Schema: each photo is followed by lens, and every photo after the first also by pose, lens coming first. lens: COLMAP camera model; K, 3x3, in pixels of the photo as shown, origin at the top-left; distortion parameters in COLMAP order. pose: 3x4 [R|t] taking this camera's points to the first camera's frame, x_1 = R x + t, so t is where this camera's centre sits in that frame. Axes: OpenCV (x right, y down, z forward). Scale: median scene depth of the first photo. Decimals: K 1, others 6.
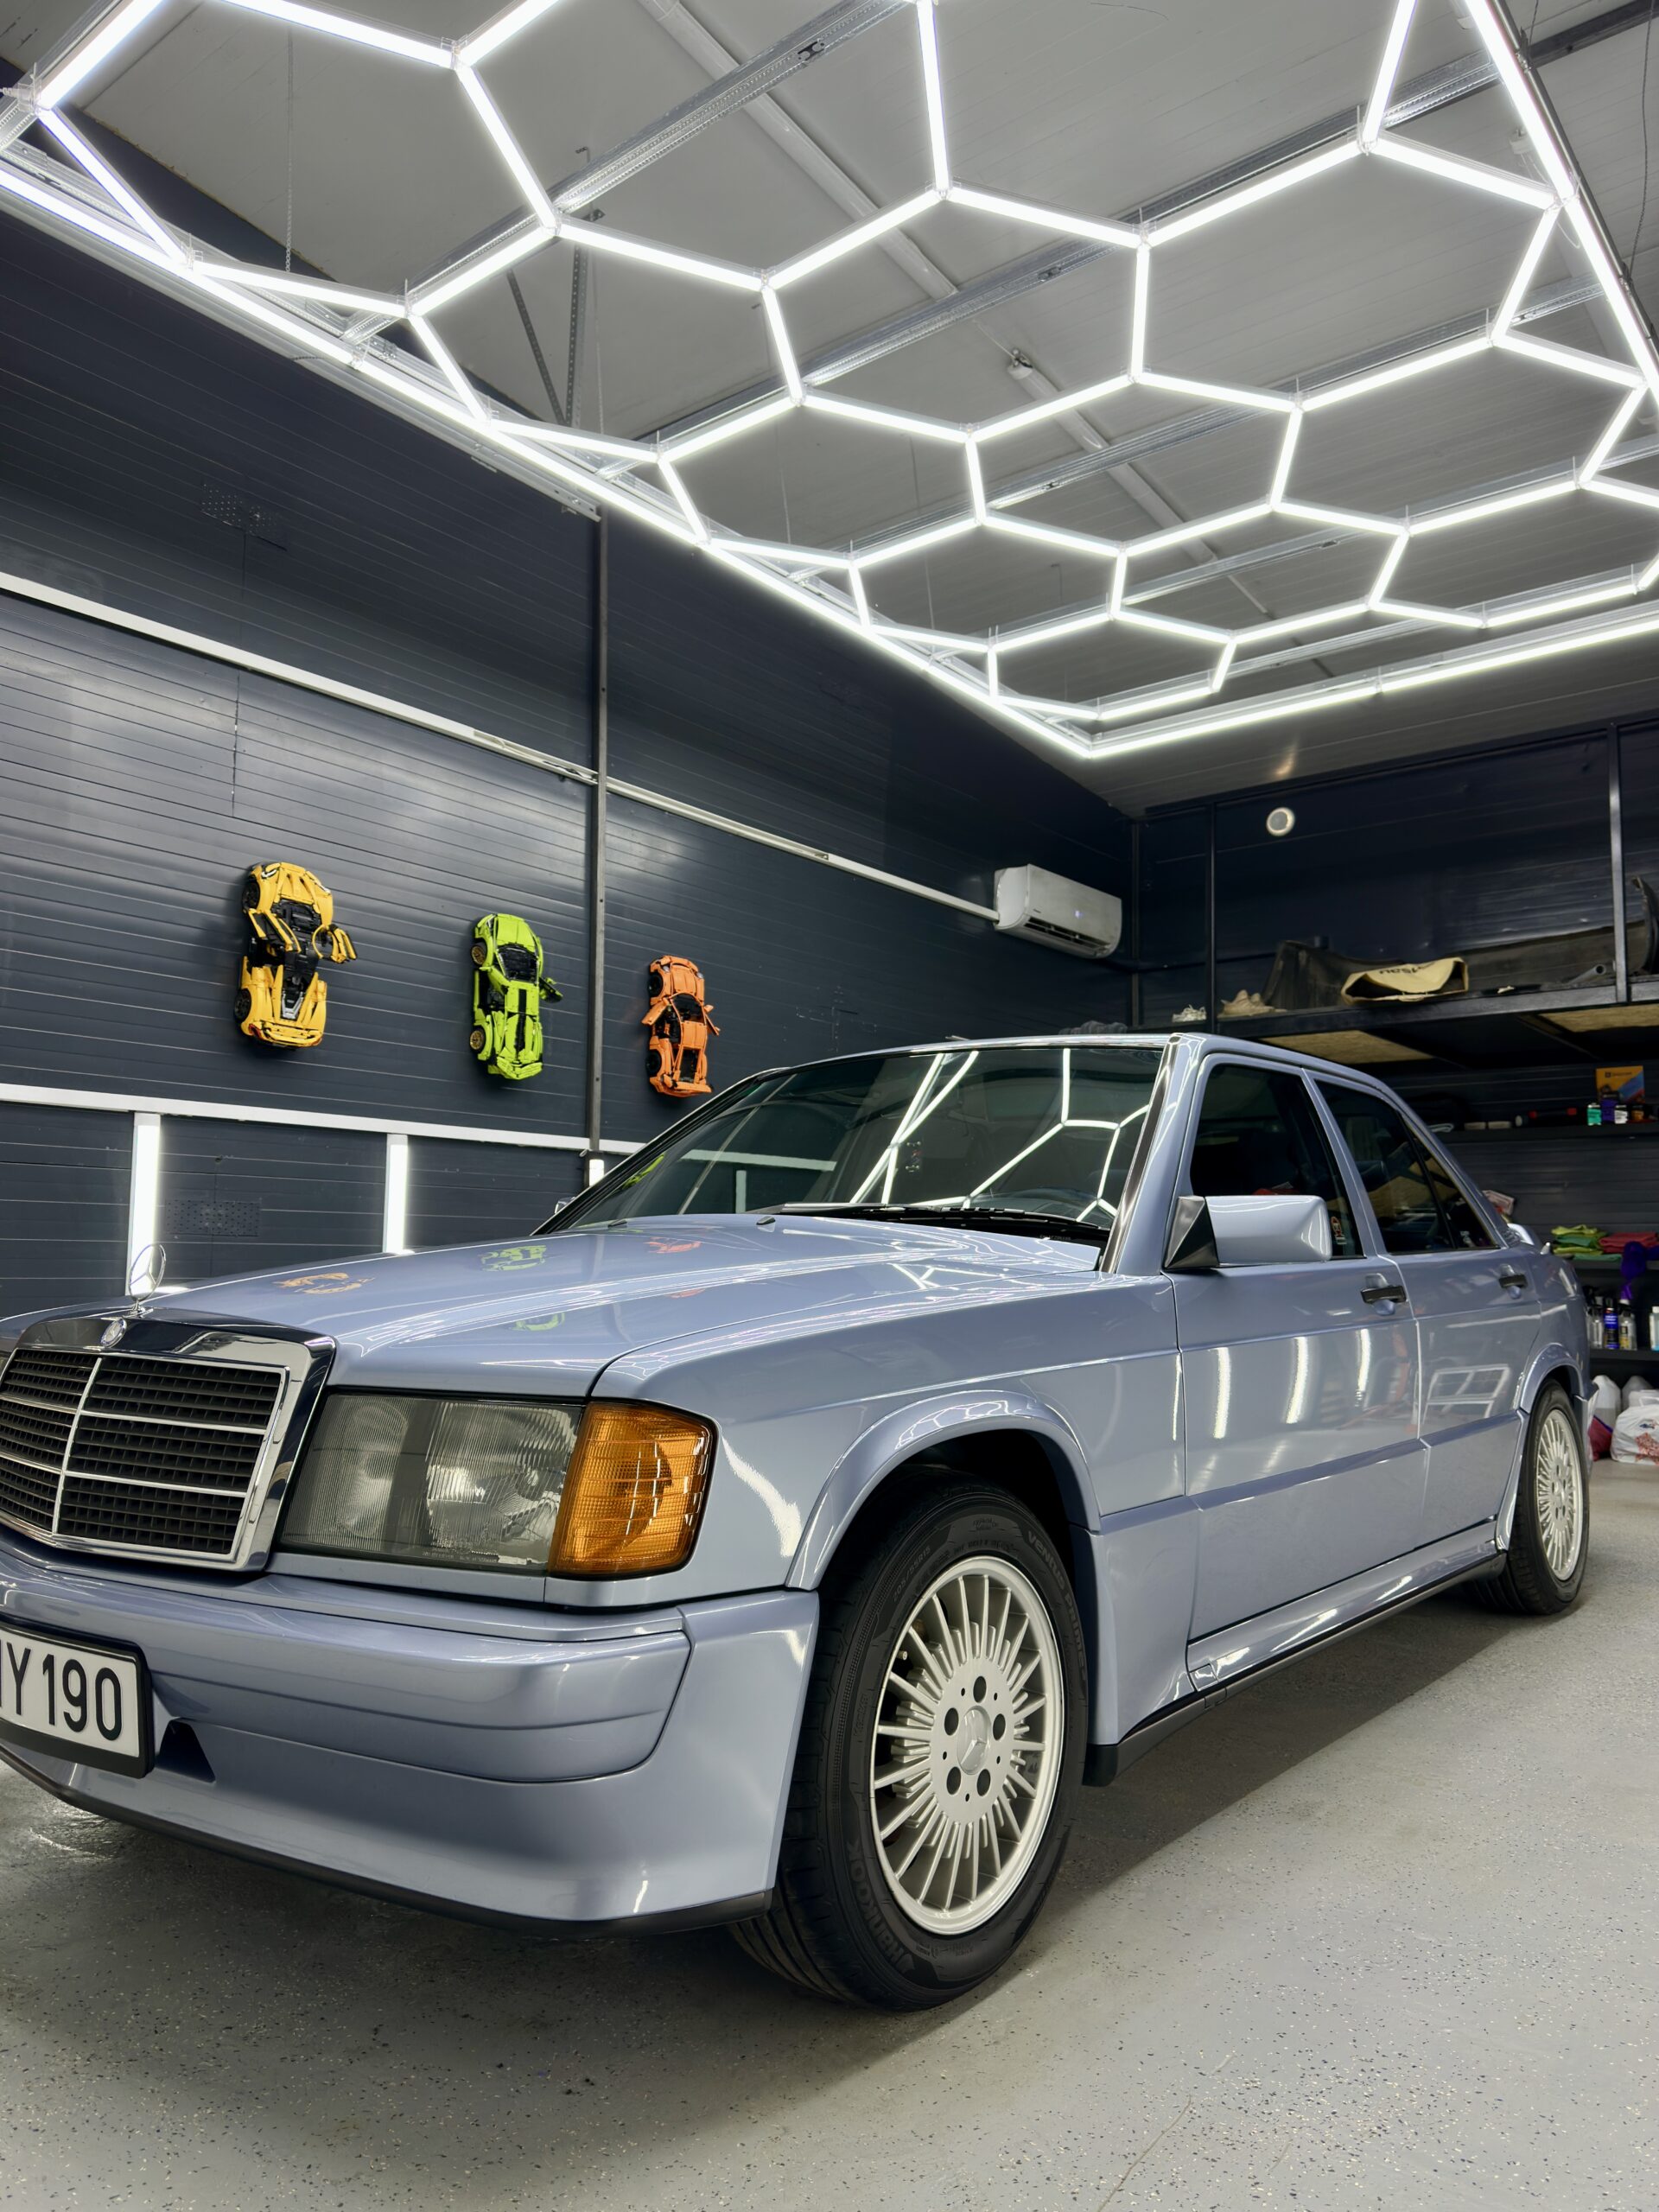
lens RADIAL K [[1579.4, 0, 825.7], [0, 1579.4, 1127.5], [0, 0, 1]] dist [0.038280, -0.033752]
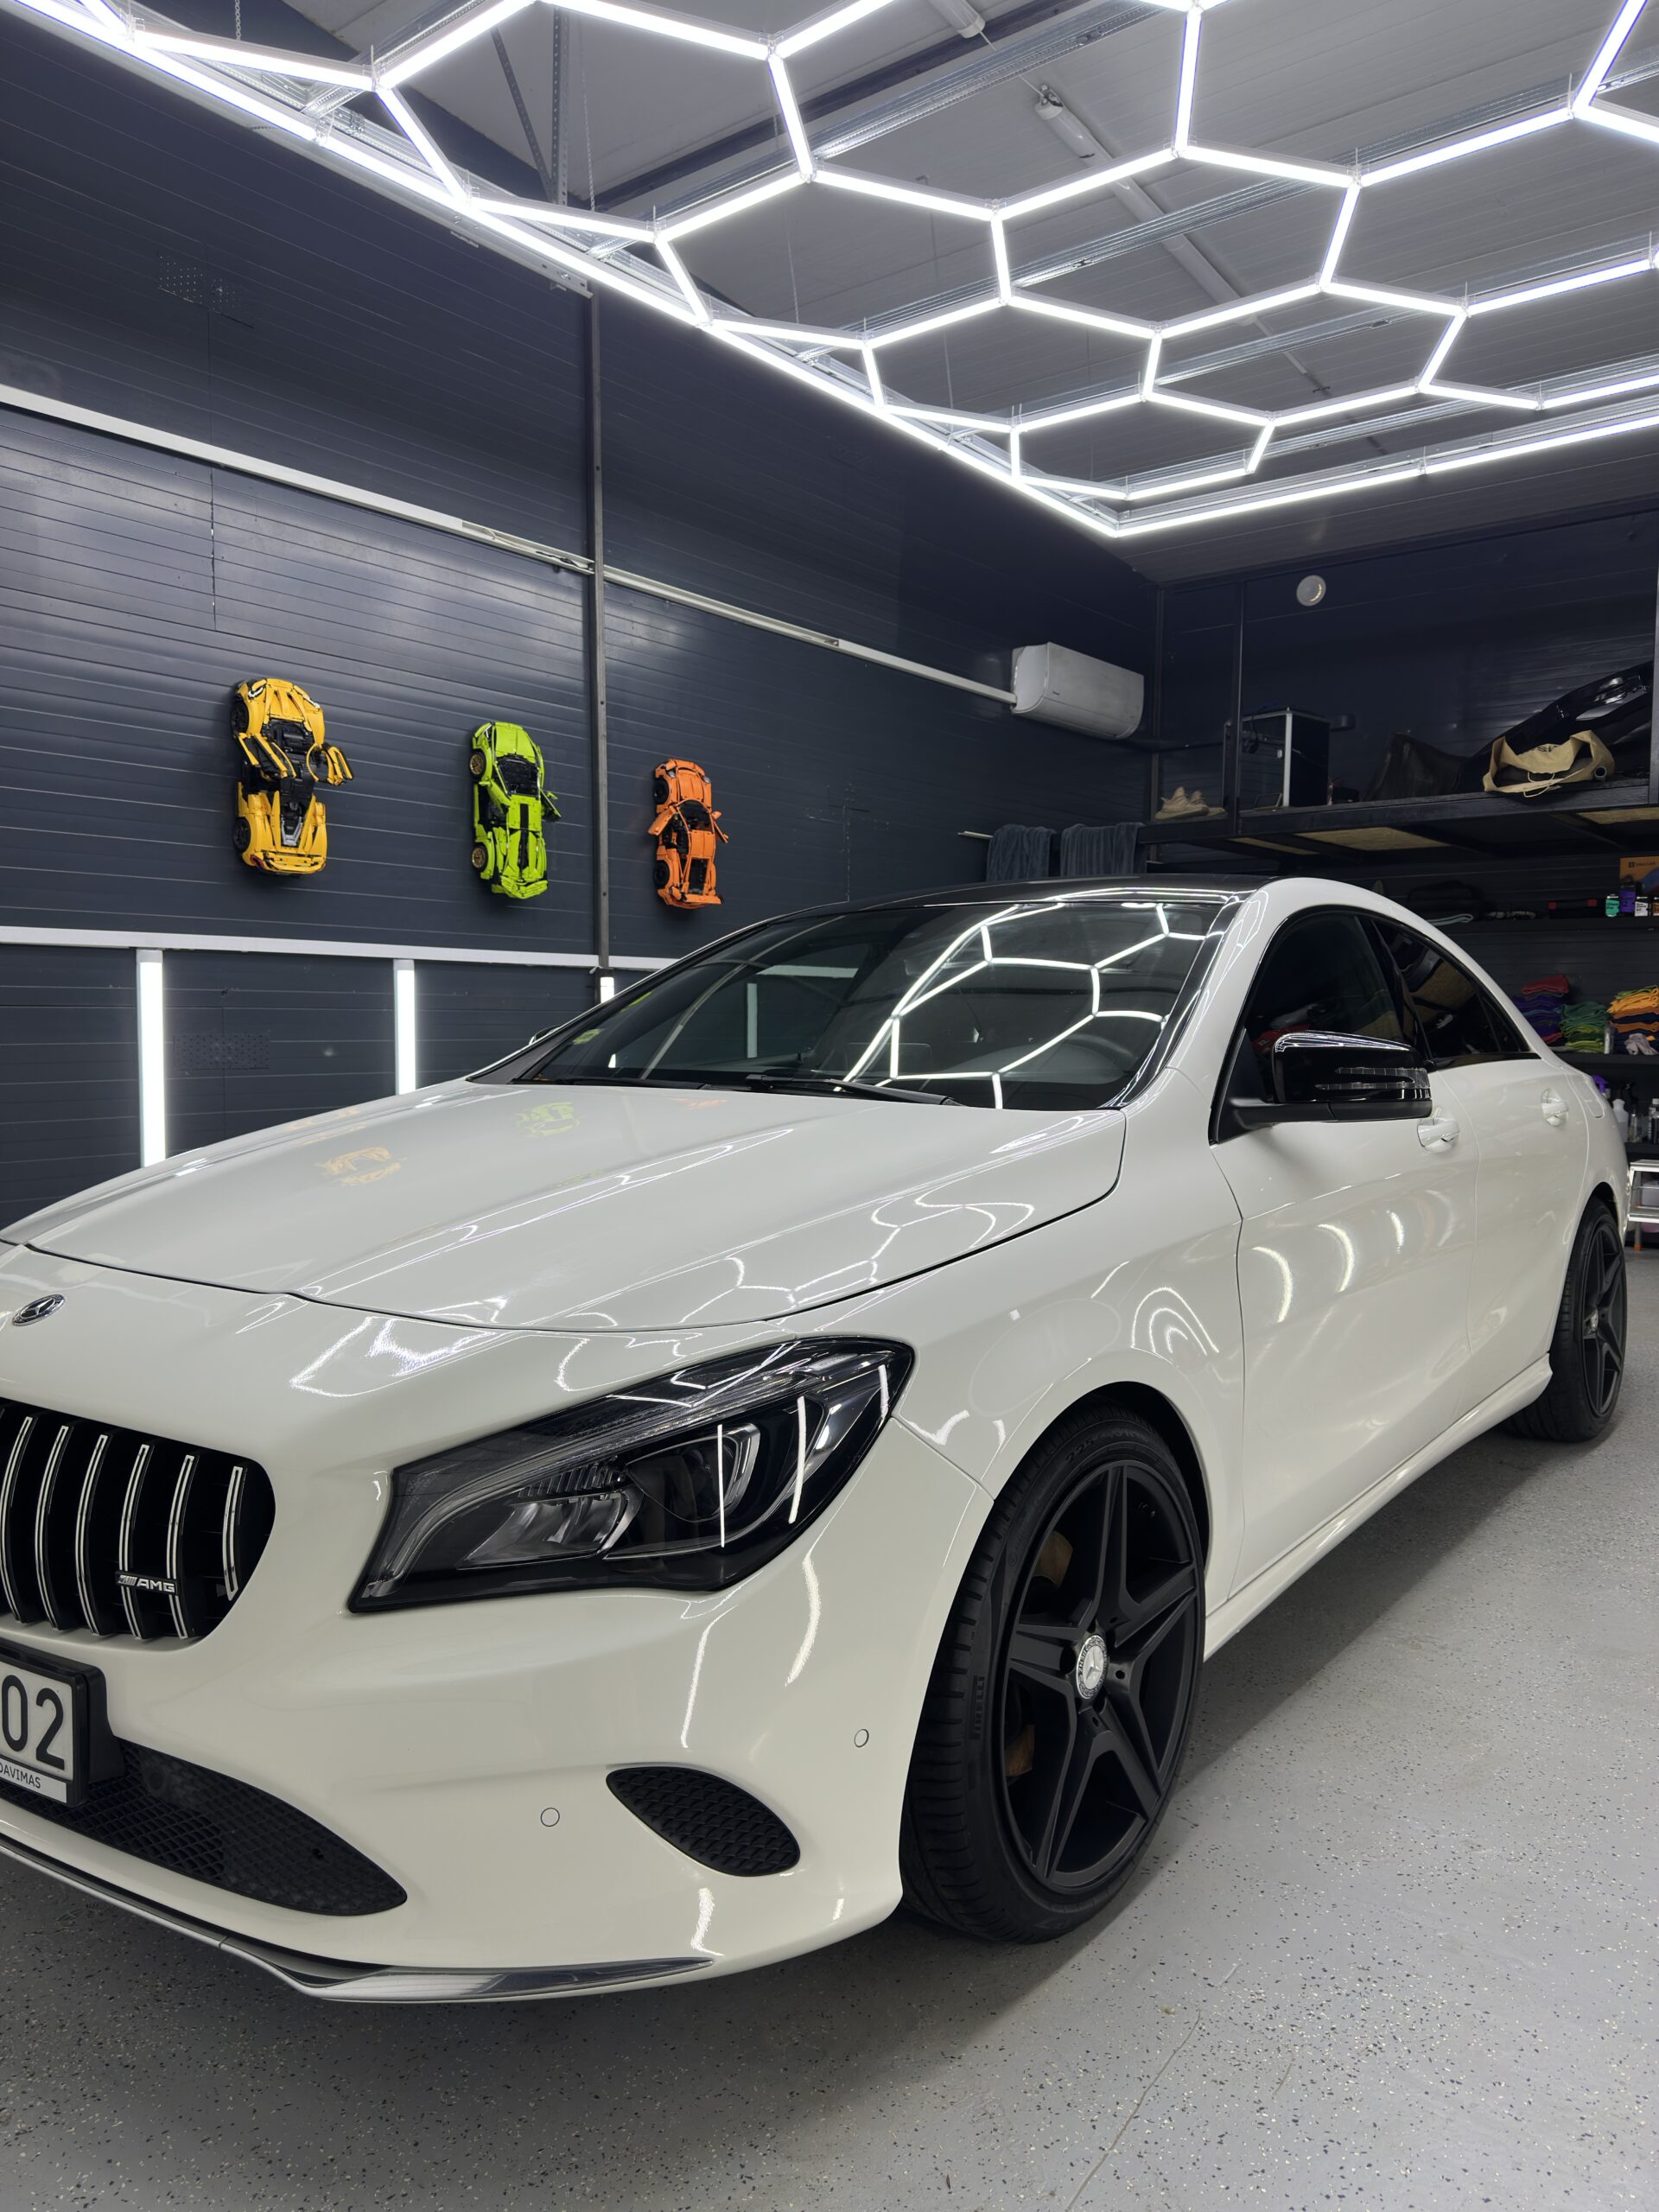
lens RADIAL K [[1579.4, 0, 834.0], [0, 1579.4, 1117.6], [0, 0, 1]] dist [0.038280, -0.033752]
pose [[0.999985, -0.004643, 0.002945, -0.005977], [0.004122, 0.987579, 0.157070, -0.051983], [-0.003637, -0.157055, 0.987583, 0.011347]]
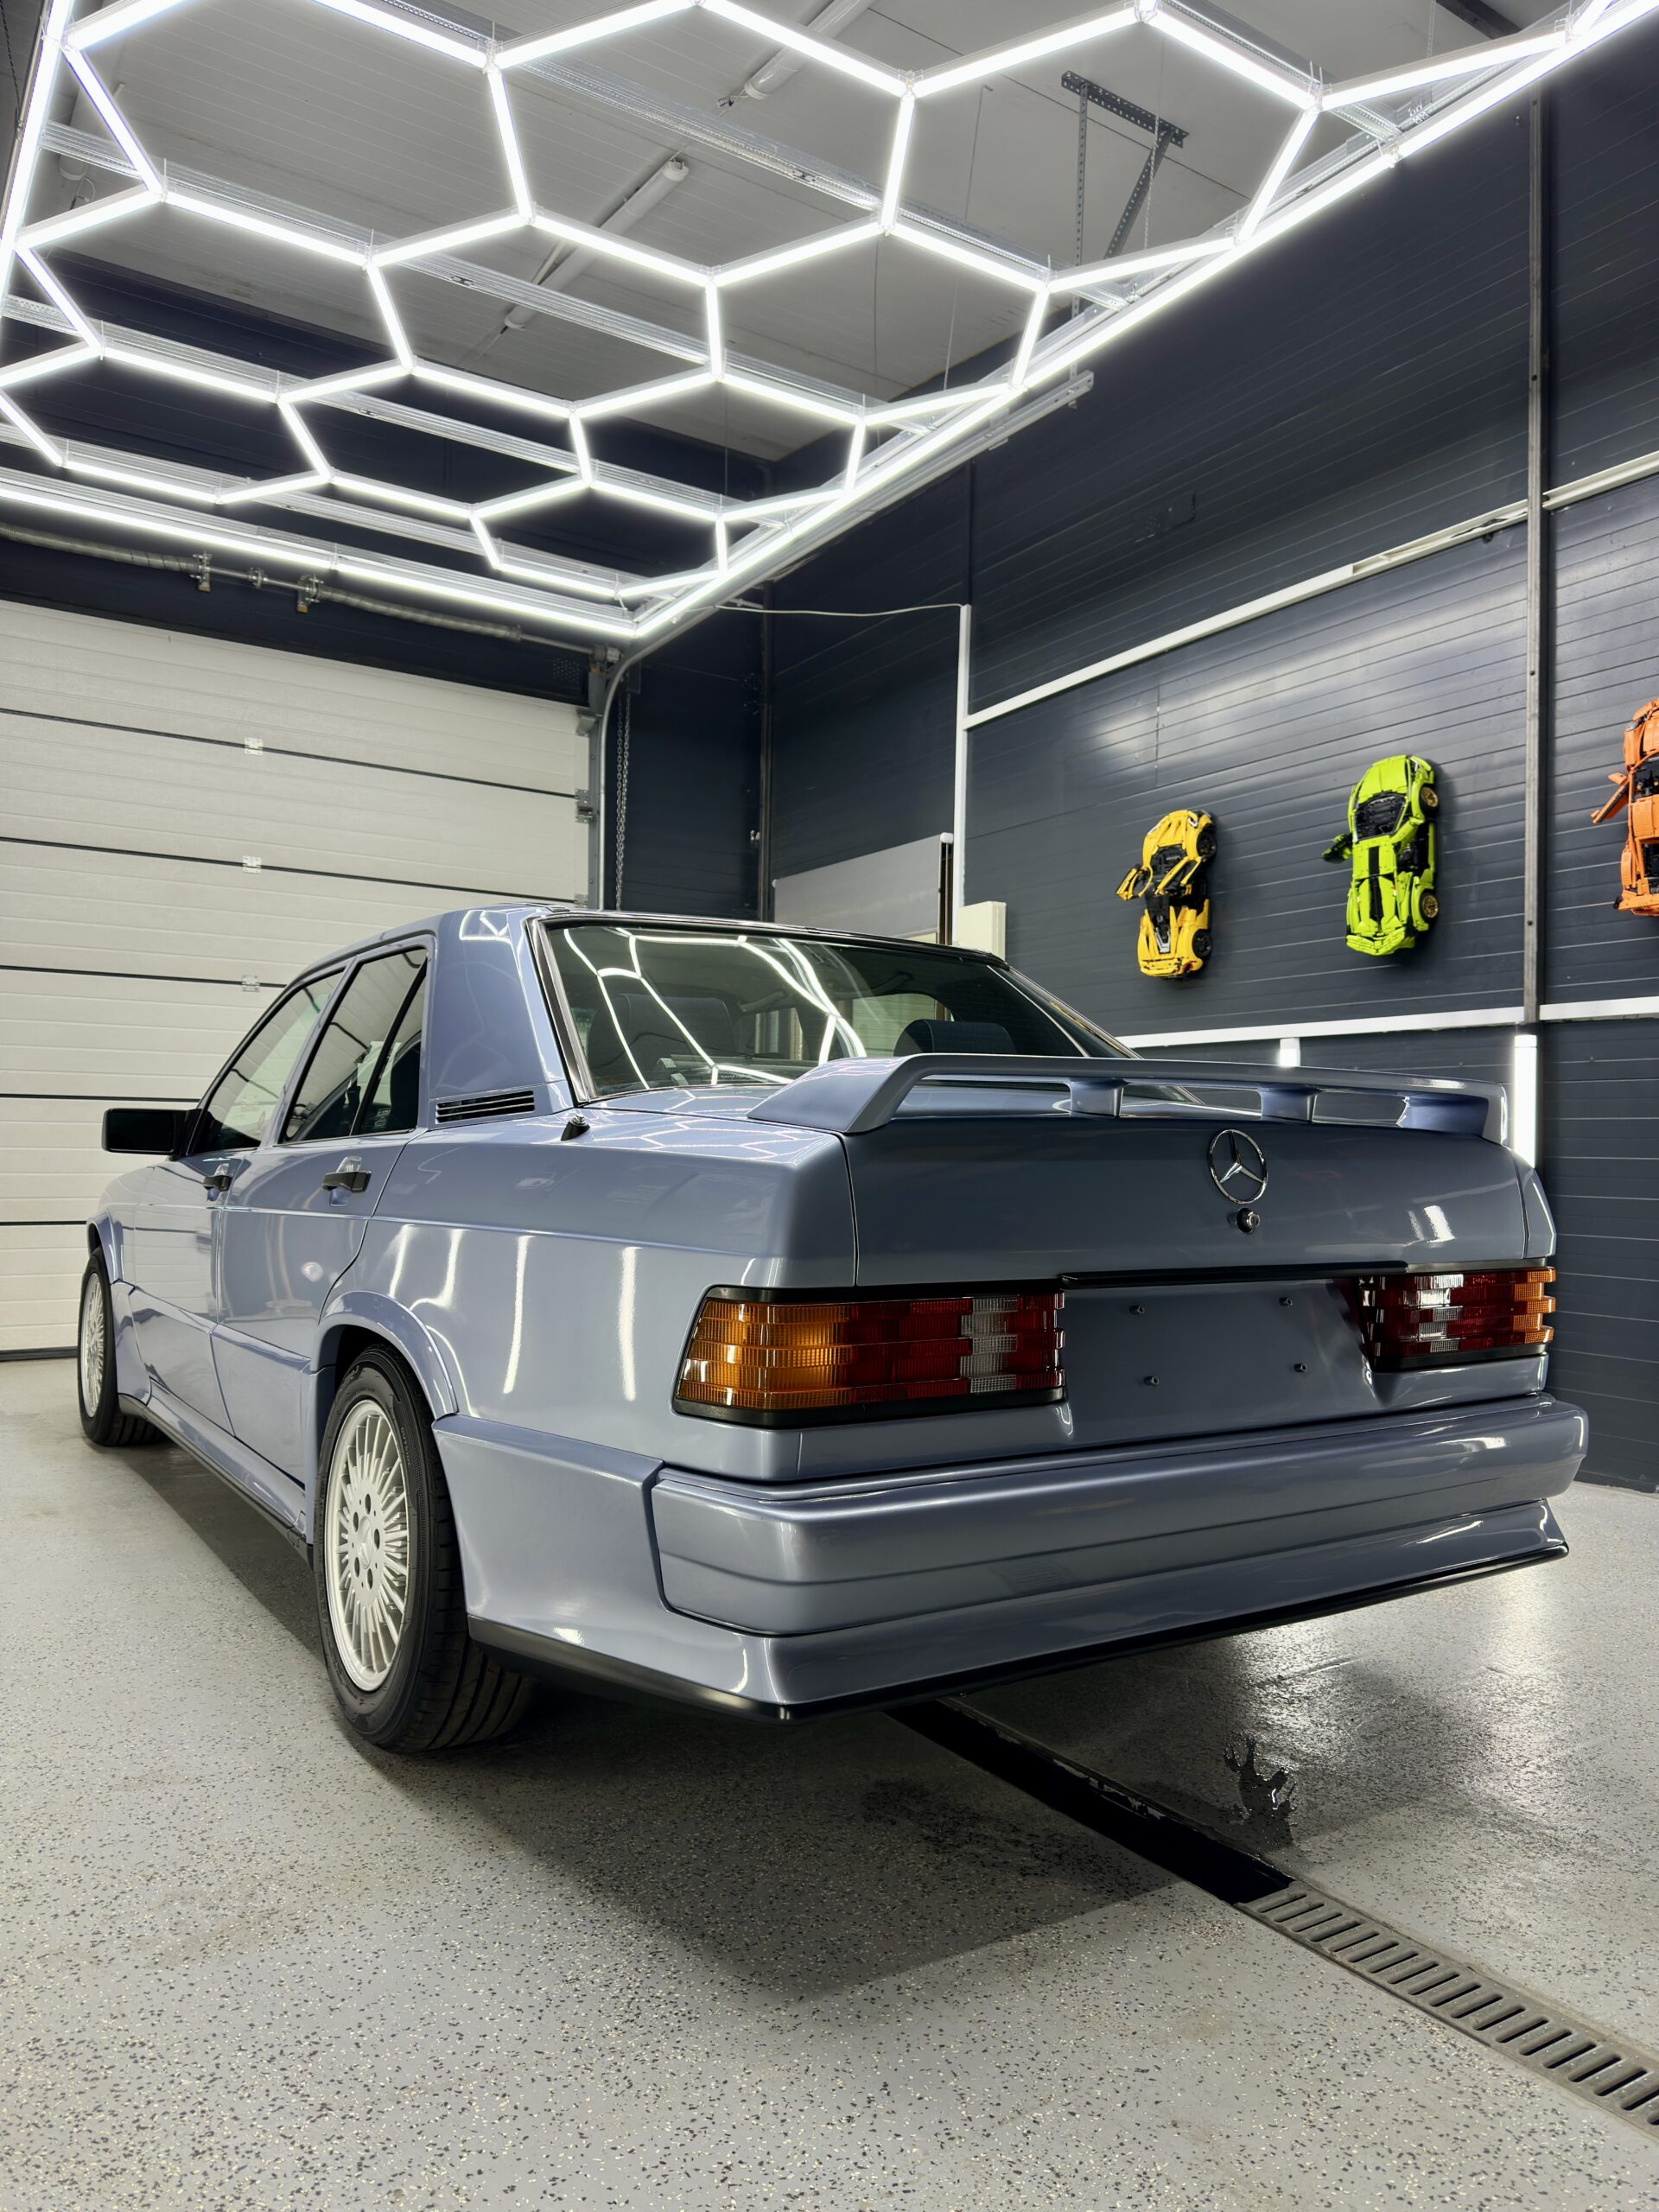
lens RADIAL K [[1579.4, 0, 835.7], [0, 1579.4, 1120.2], [0, 0, 1]] dist [0.038280, -0.033752]
pose [[-0.323569, -0.036158, -0.945514, 0.736657], [0.070005, 0.995616, -0.062031, 0.095394], [0.943611, -0.086262, -0.319619, 1.047600]]
